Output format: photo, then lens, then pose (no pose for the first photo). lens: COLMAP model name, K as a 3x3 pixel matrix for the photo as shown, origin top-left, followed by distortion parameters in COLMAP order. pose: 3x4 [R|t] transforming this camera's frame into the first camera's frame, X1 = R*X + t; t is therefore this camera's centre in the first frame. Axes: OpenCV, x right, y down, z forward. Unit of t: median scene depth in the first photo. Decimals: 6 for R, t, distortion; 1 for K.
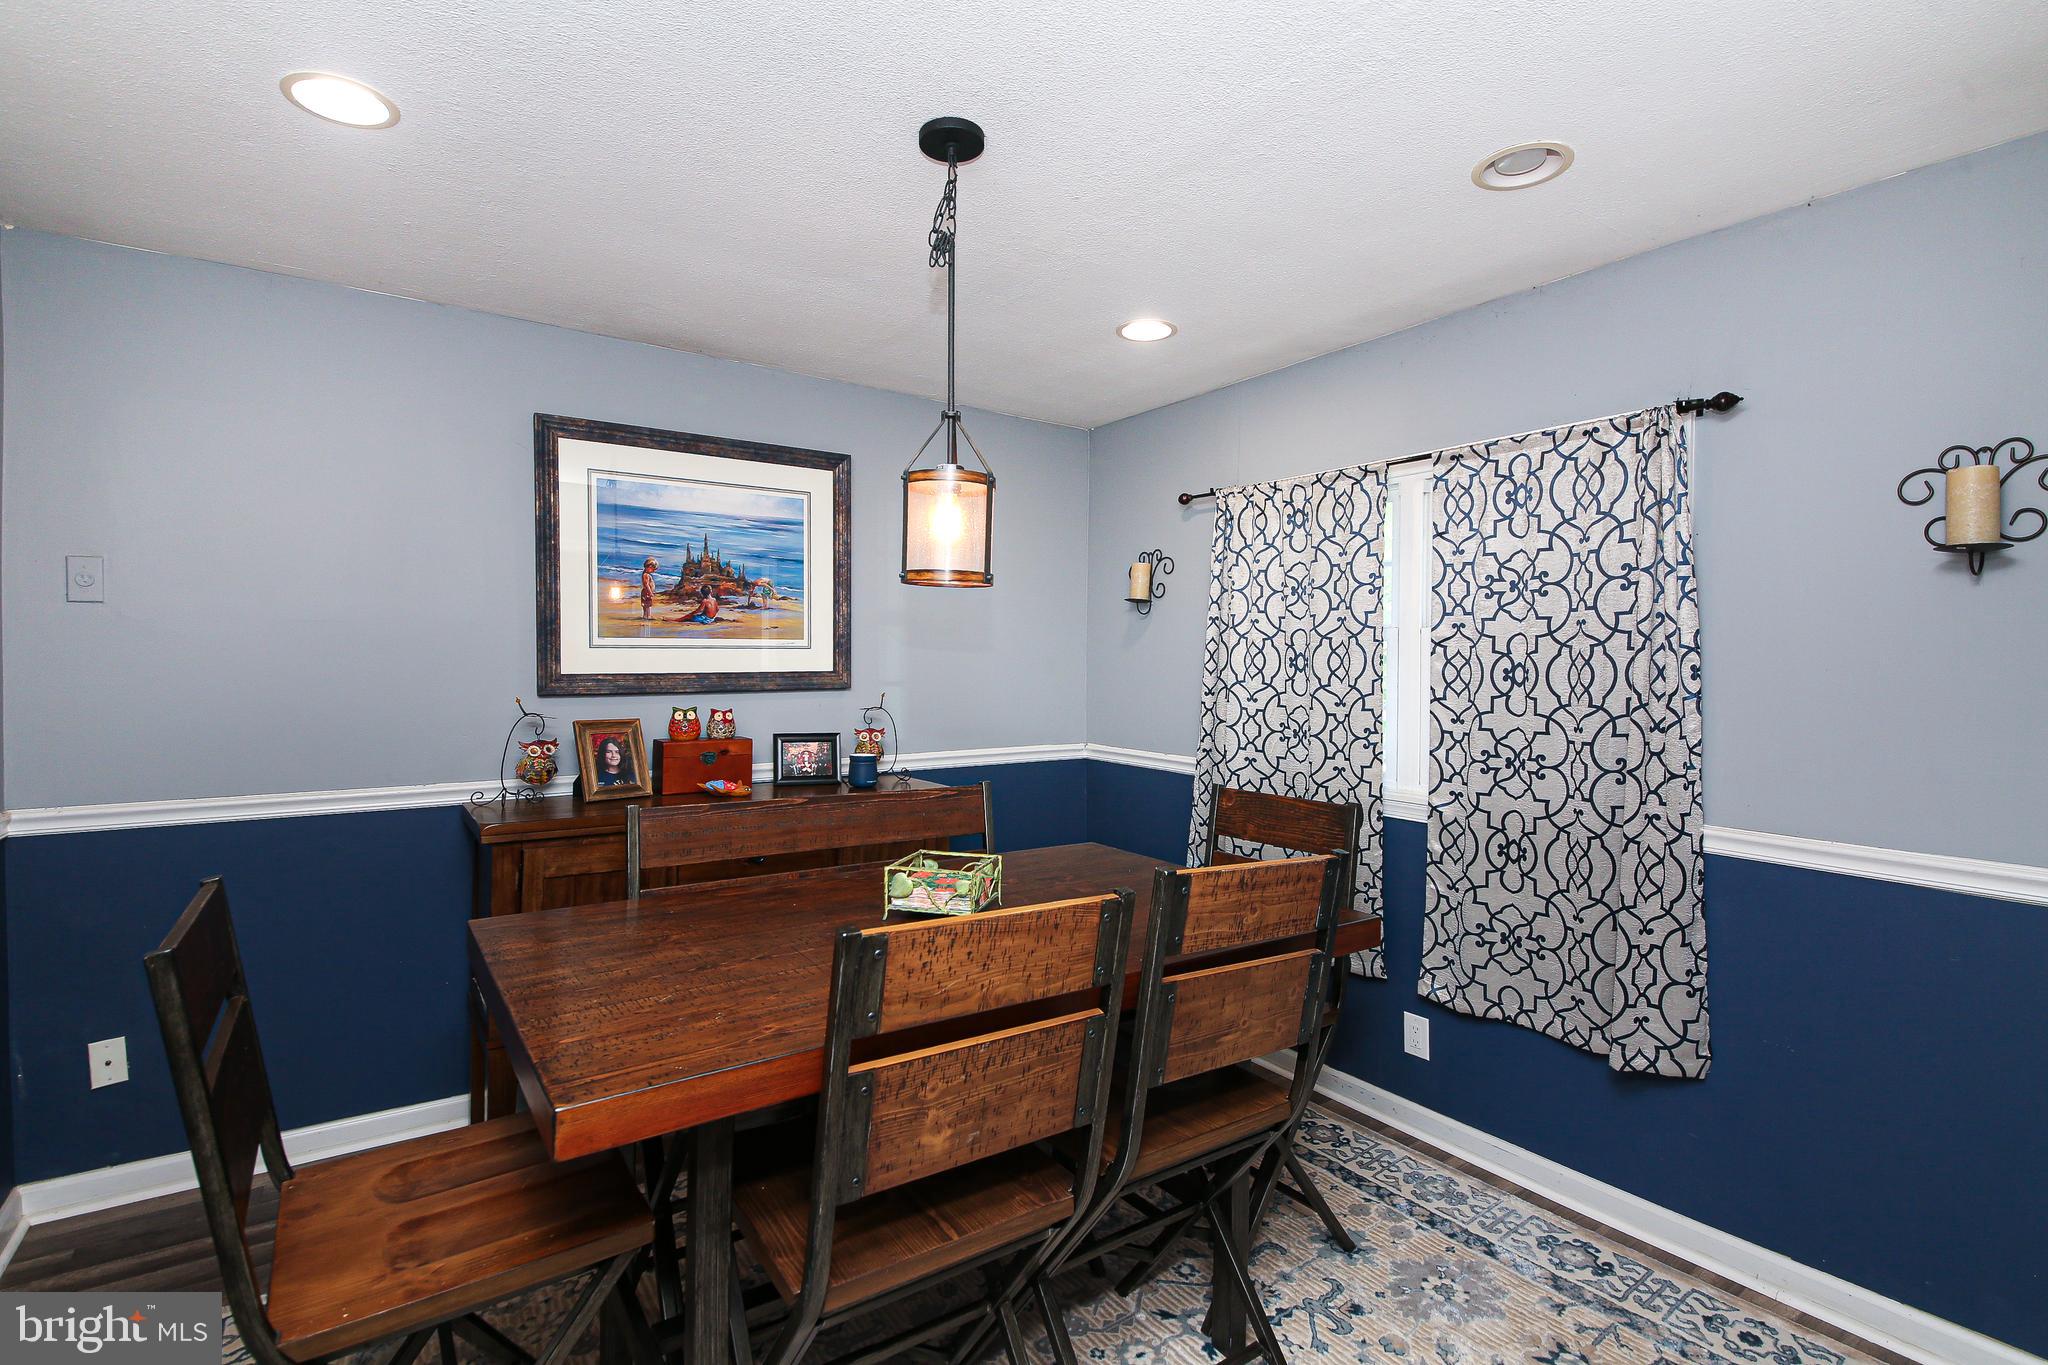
lens RADIAL K [[936.6, 0, 1029.4], [0, 936.6, 663.6], [0, 0, 1]] dist [-0.003179, -0.005587]
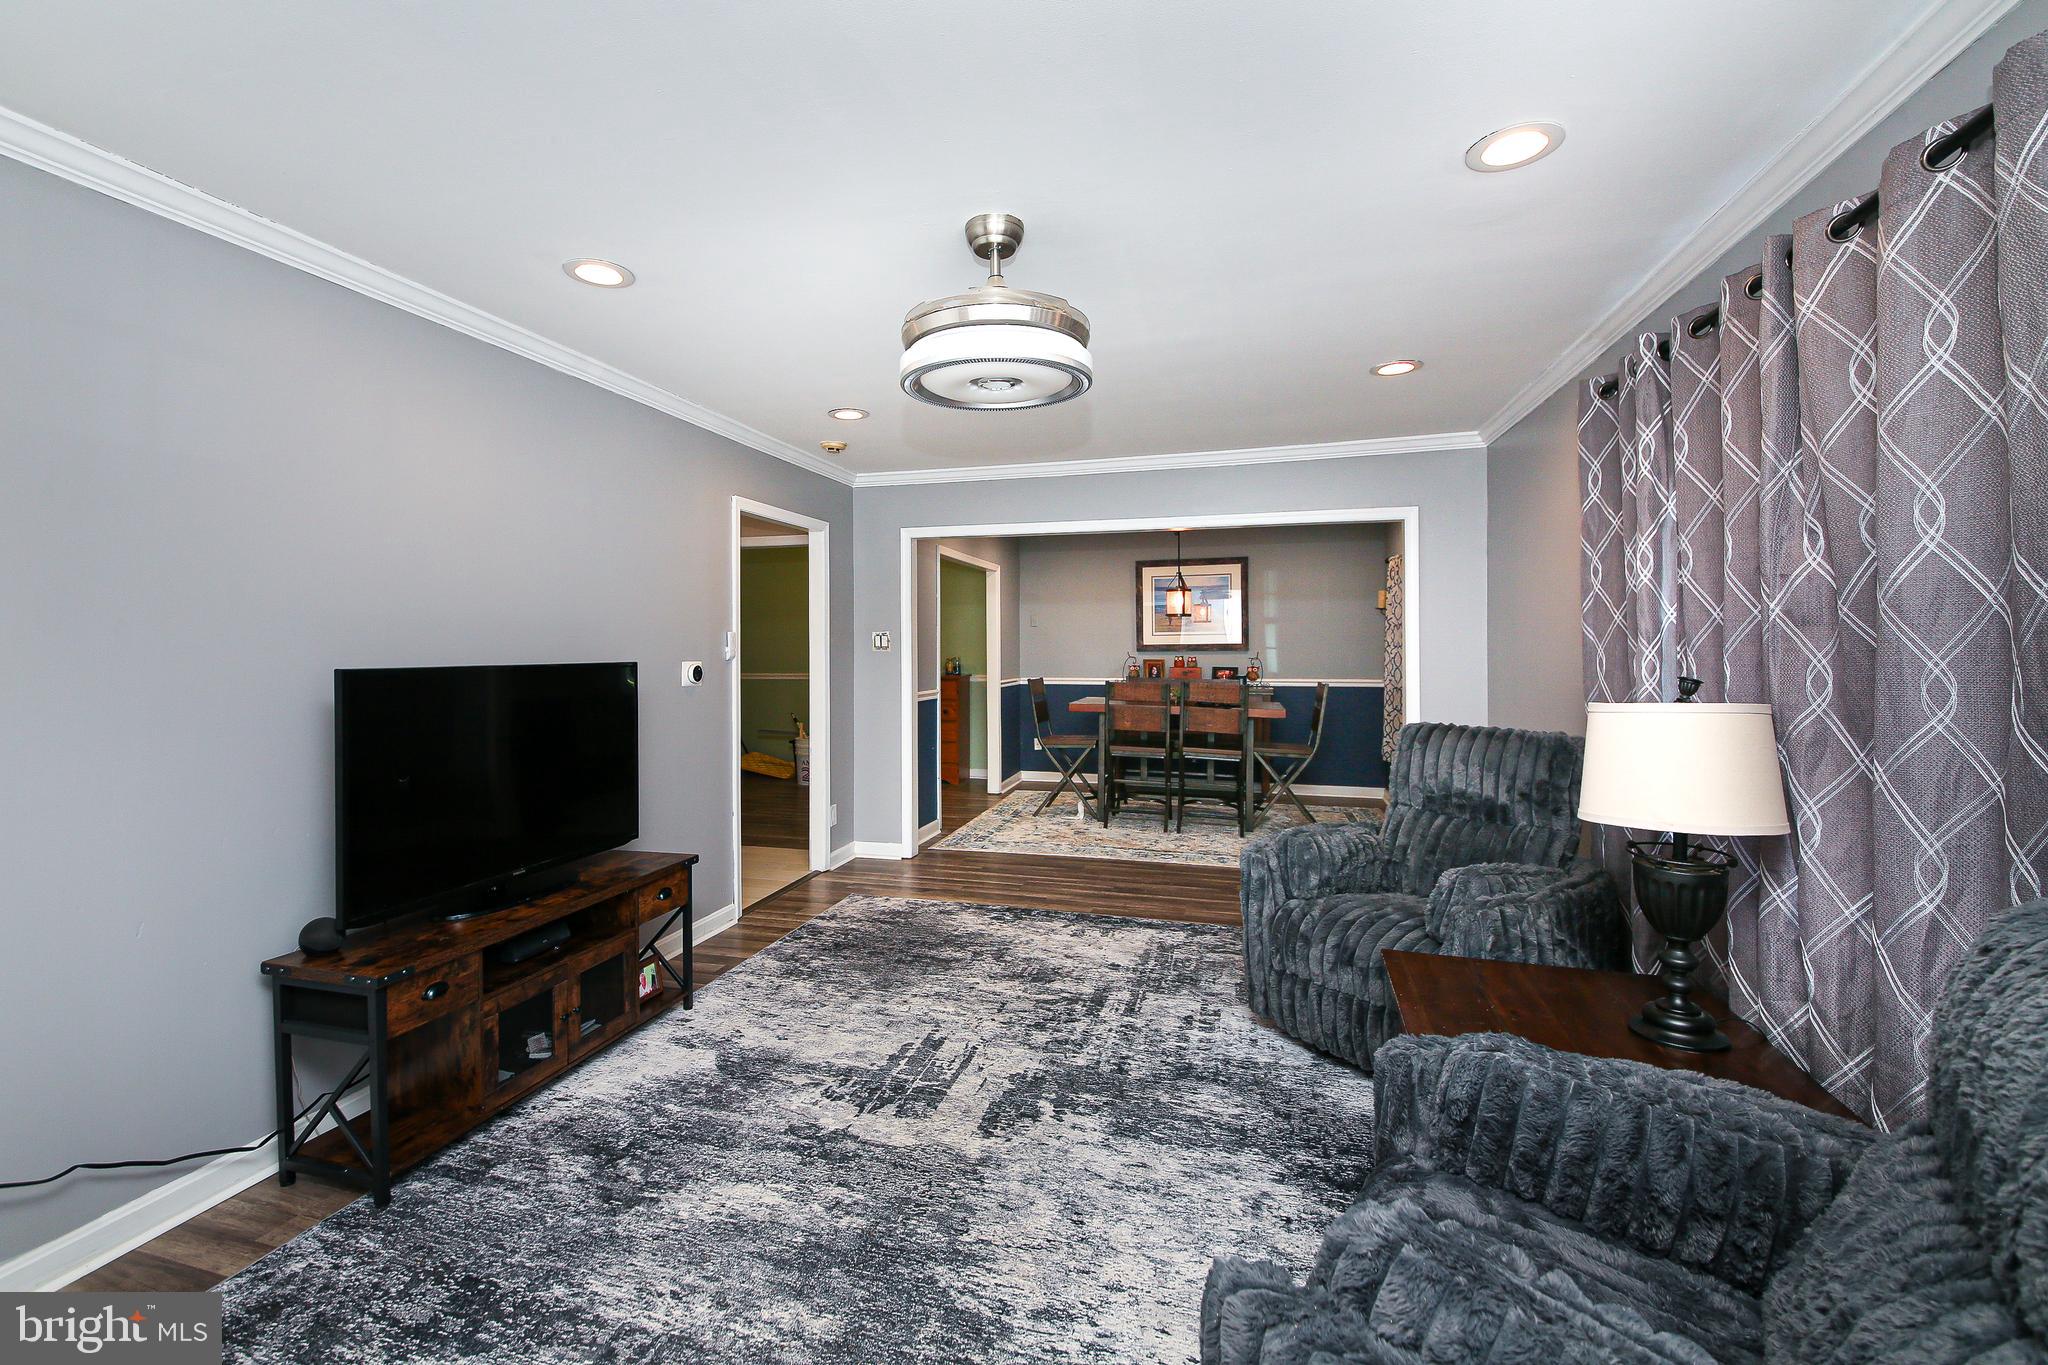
lens RADIAL K [[889.1, 0, 1019.1], [0, 889.1, 674.7], [0, 0, 1]] dist [-0.014262, -0.001298]
pose [[0.638237, 0.009002, -0.769787, 1.453455], [-0.001012, 0.999941, 0.010854, 0.076868], [0.769839, -0.006148, 0.638209, -1.144048]]
